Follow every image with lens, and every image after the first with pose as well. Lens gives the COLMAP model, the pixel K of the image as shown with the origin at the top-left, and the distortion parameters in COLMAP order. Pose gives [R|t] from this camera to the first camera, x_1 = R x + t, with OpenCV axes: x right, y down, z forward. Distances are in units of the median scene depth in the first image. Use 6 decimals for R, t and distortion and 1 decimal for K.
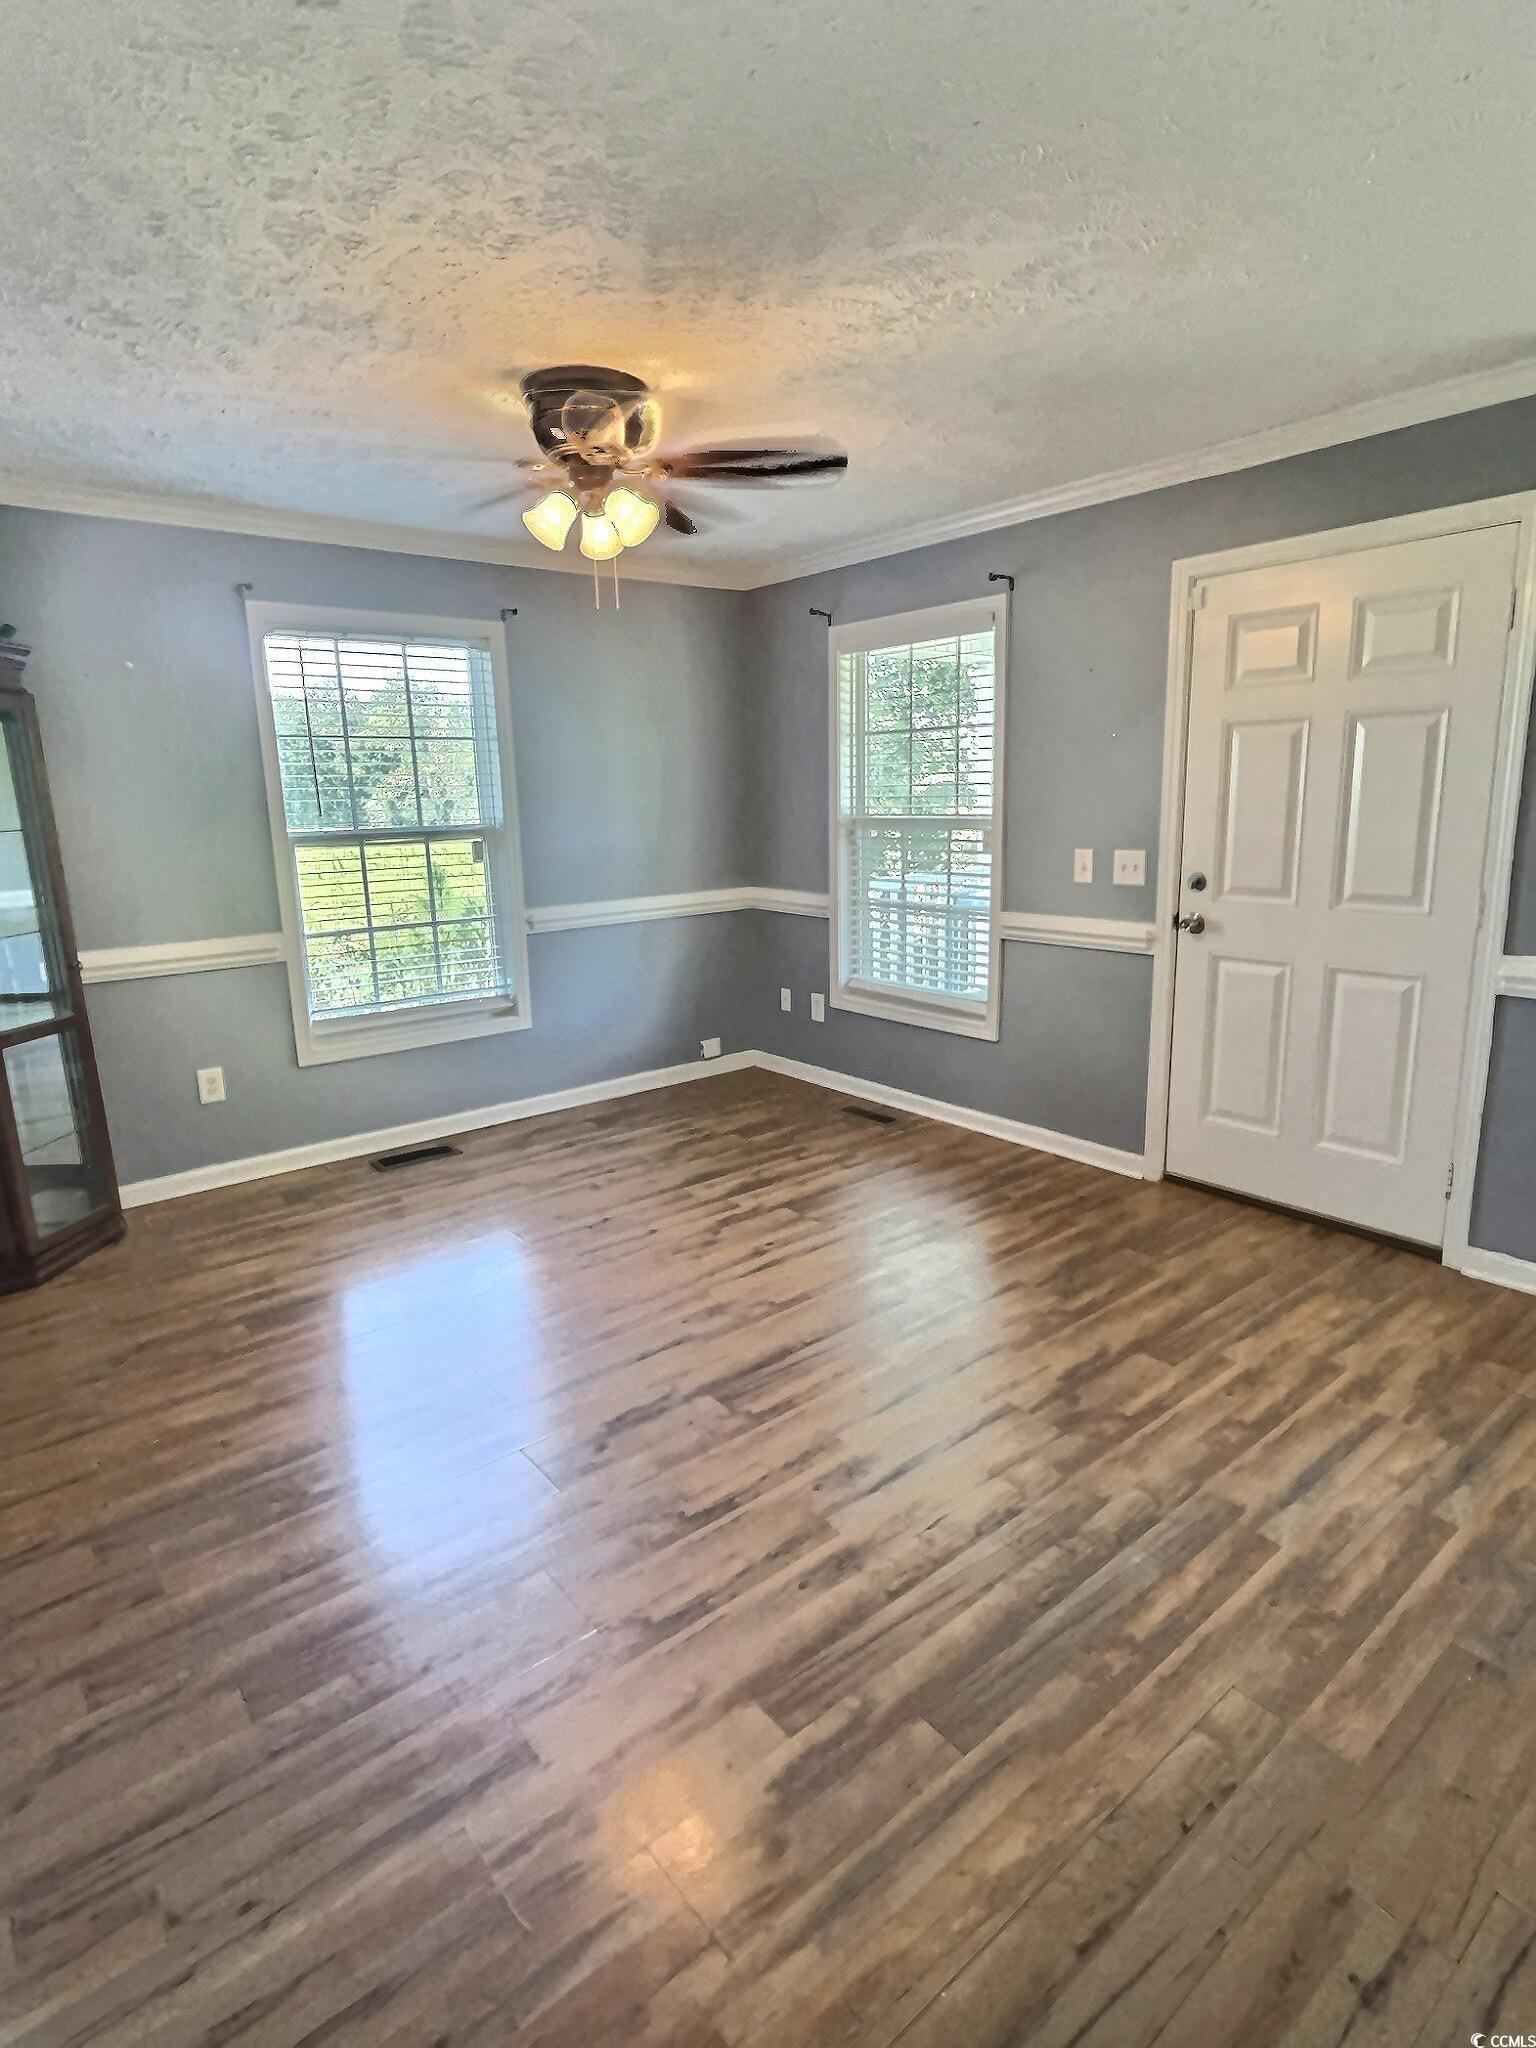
lens RADIAL K [[1070.4, 0, 768.0], [0, 1070.4, 1024.0], [0, 0, 1]] dist [-0.012175, 0.000301]
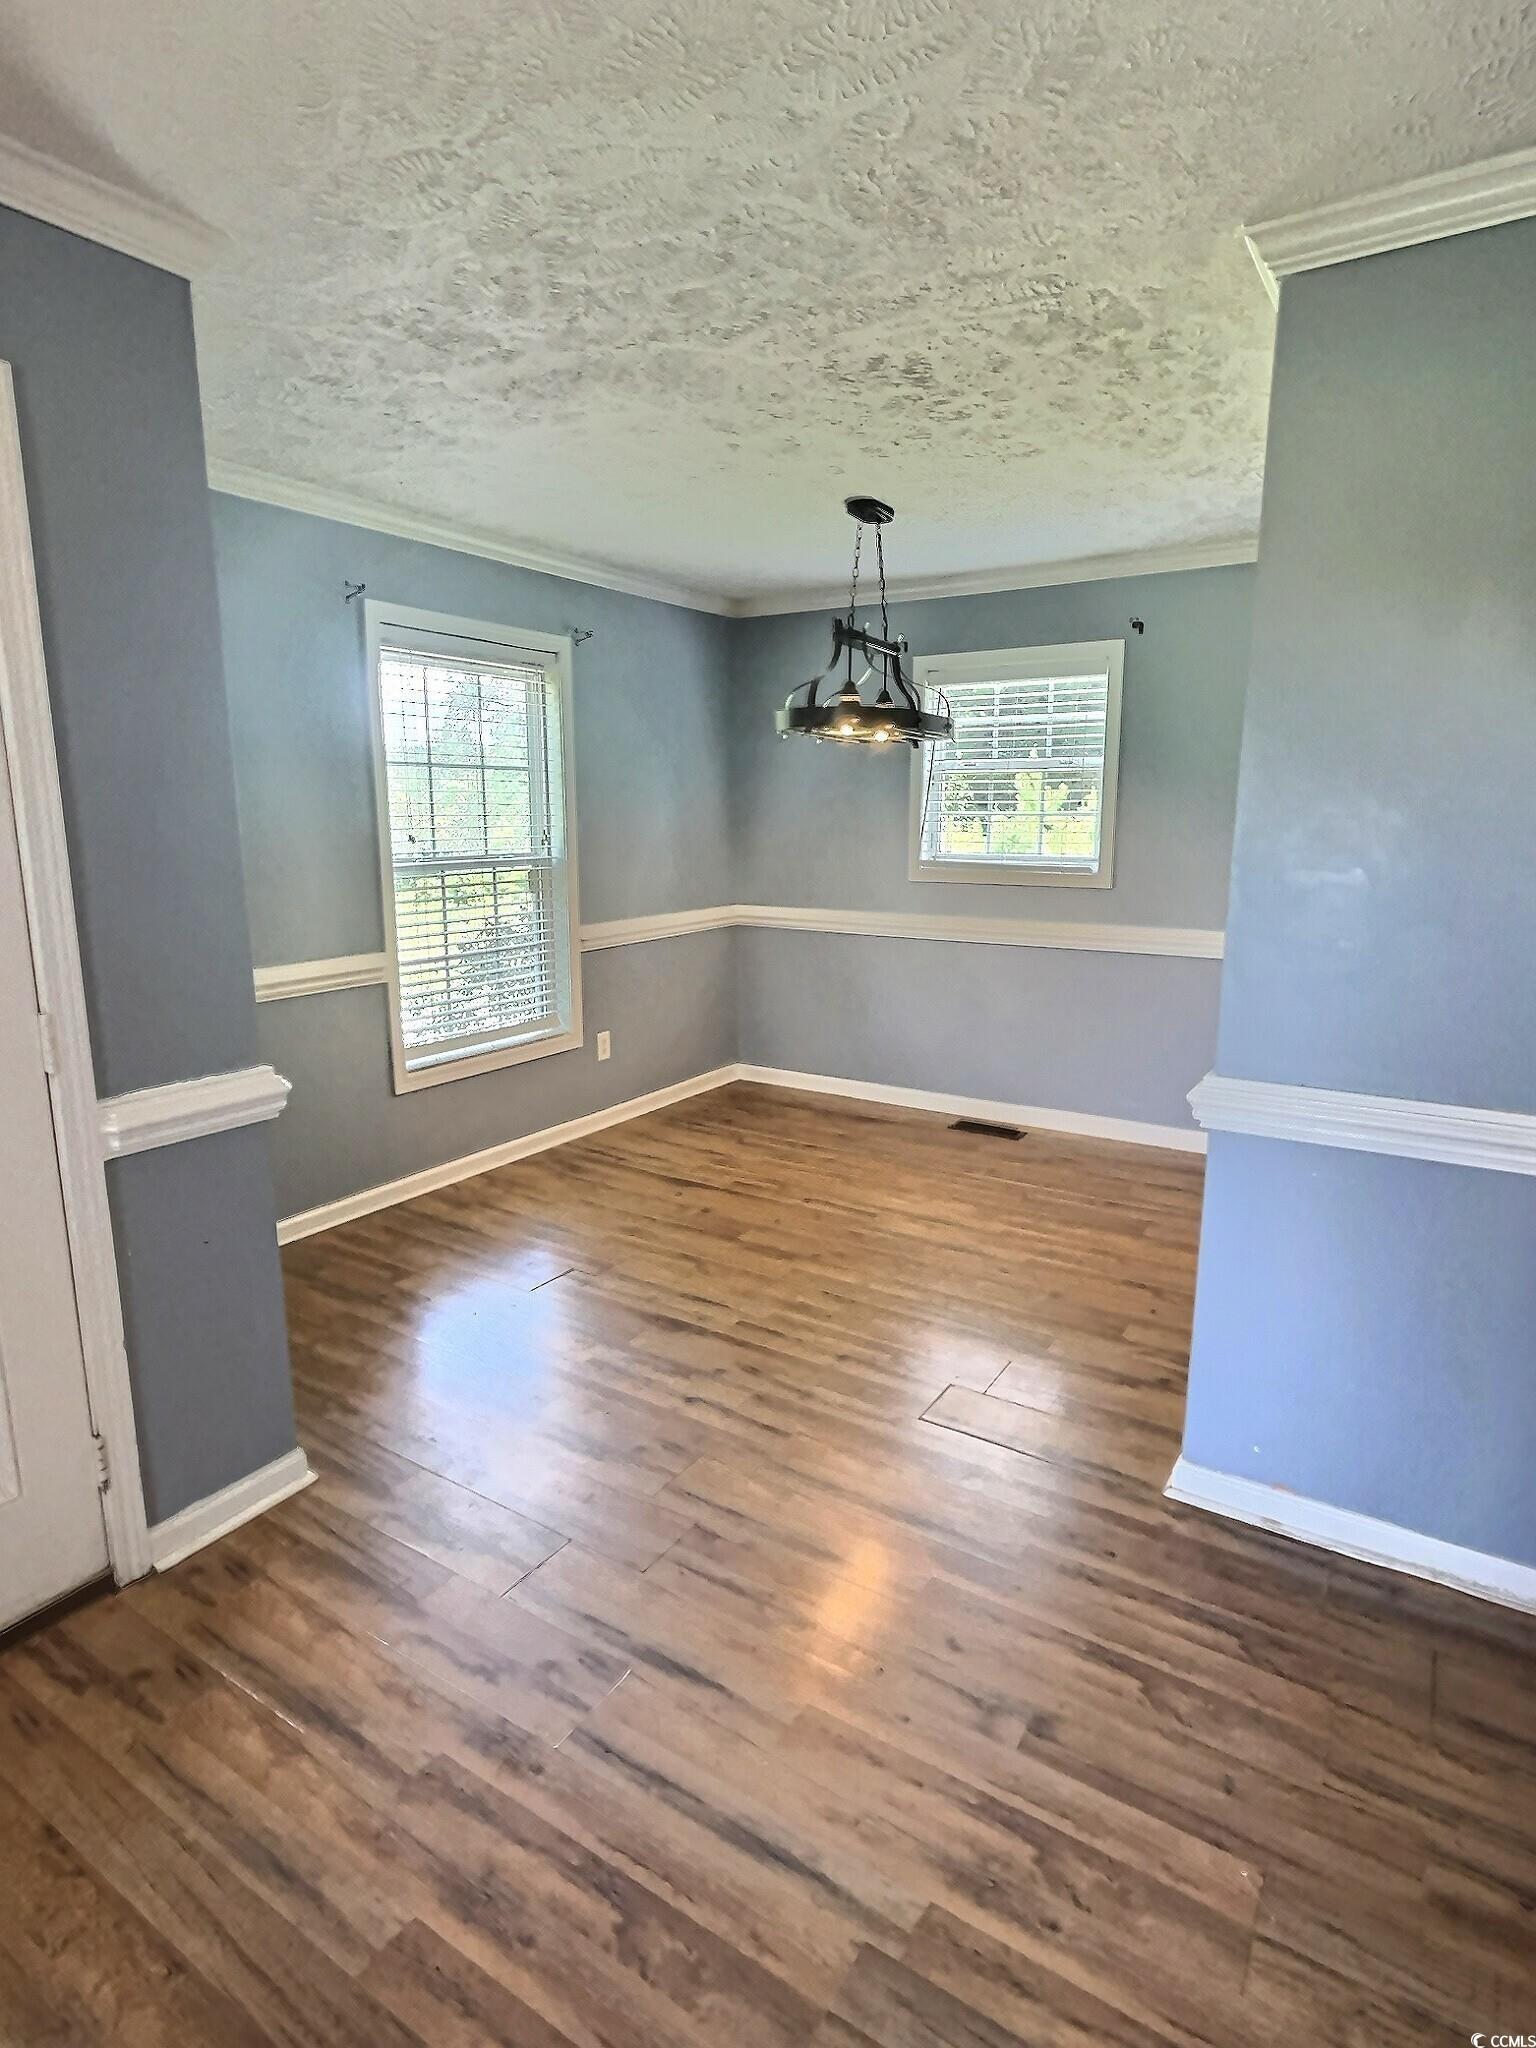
lens RADIAL K [[1086.9, 0, 768.0], [0, 1086.9, 1024.0], [0, 0, 1]] dist [0.023777, 0.000150]
pose [[-0.318532, -0.158979, 0.934485, -0.066367], [0.210150, 0.949460, 0.233159, -0.223440], [-0.924324, 0.270651, -0.269024, 0.984908]]
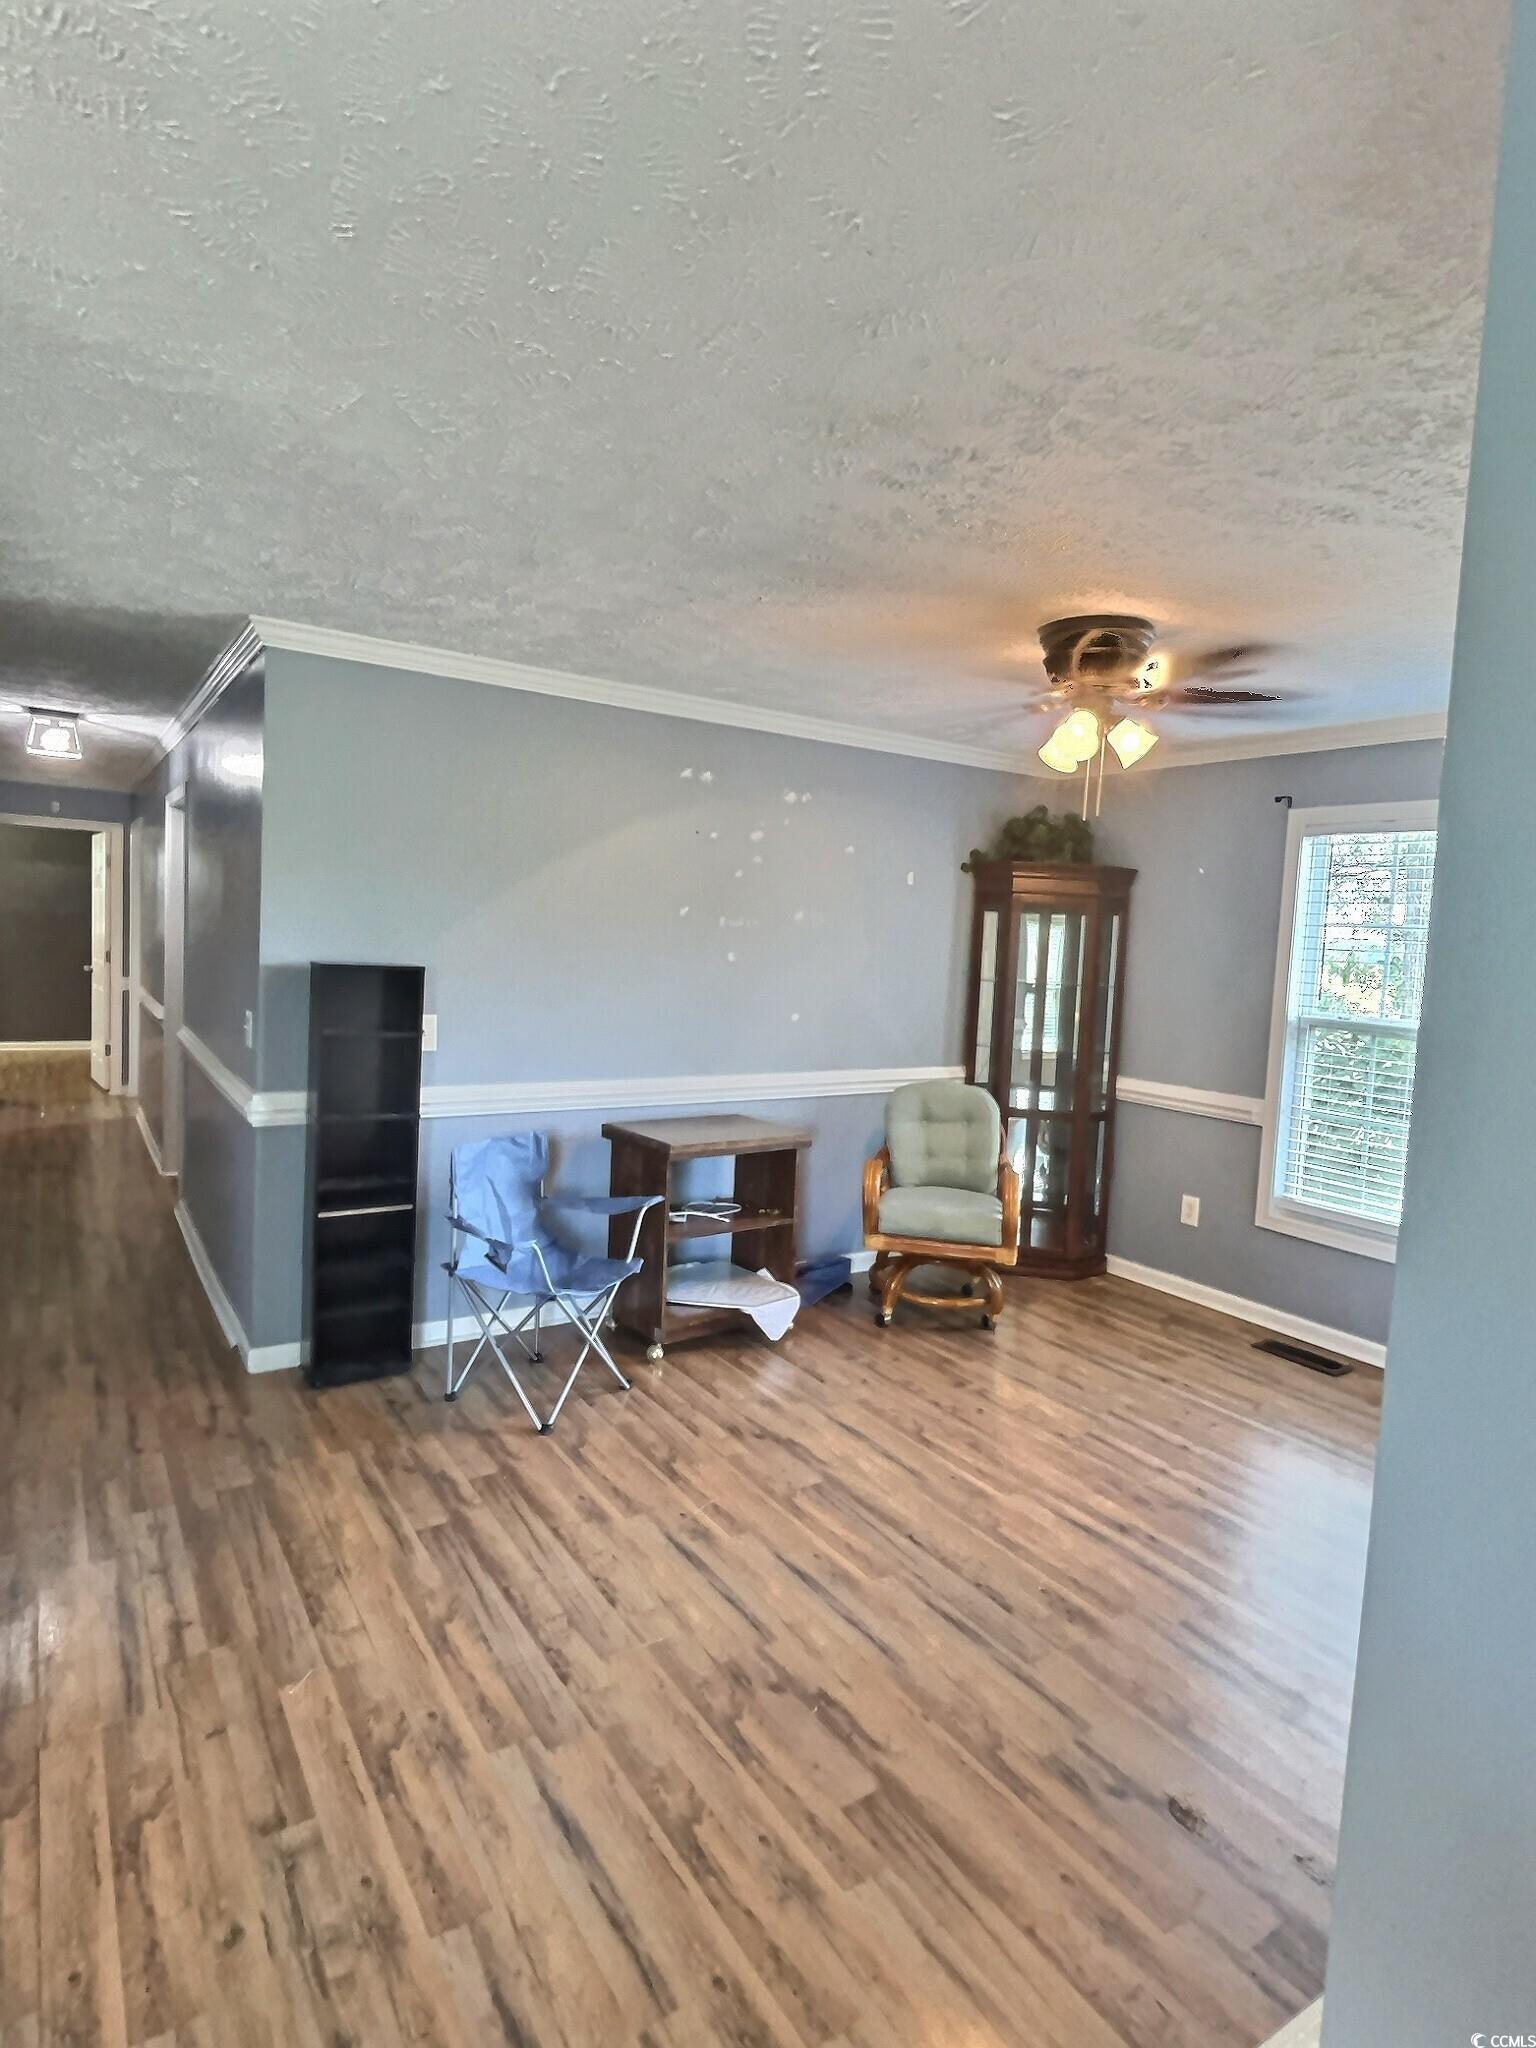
lens RADIAL K [[1070.4, 0, 768.0], [0, 1070.4, 1024.0], [0, 0, 1]] dist [-0.012175, 0.000301]
pose [[-0.087100, 0.104844, -0.990667, 1.167237], [-0.261533, 0.957158, 0.124292, -0.287388], [0.961256, 0.269918, -0.055948, 0.967872]]
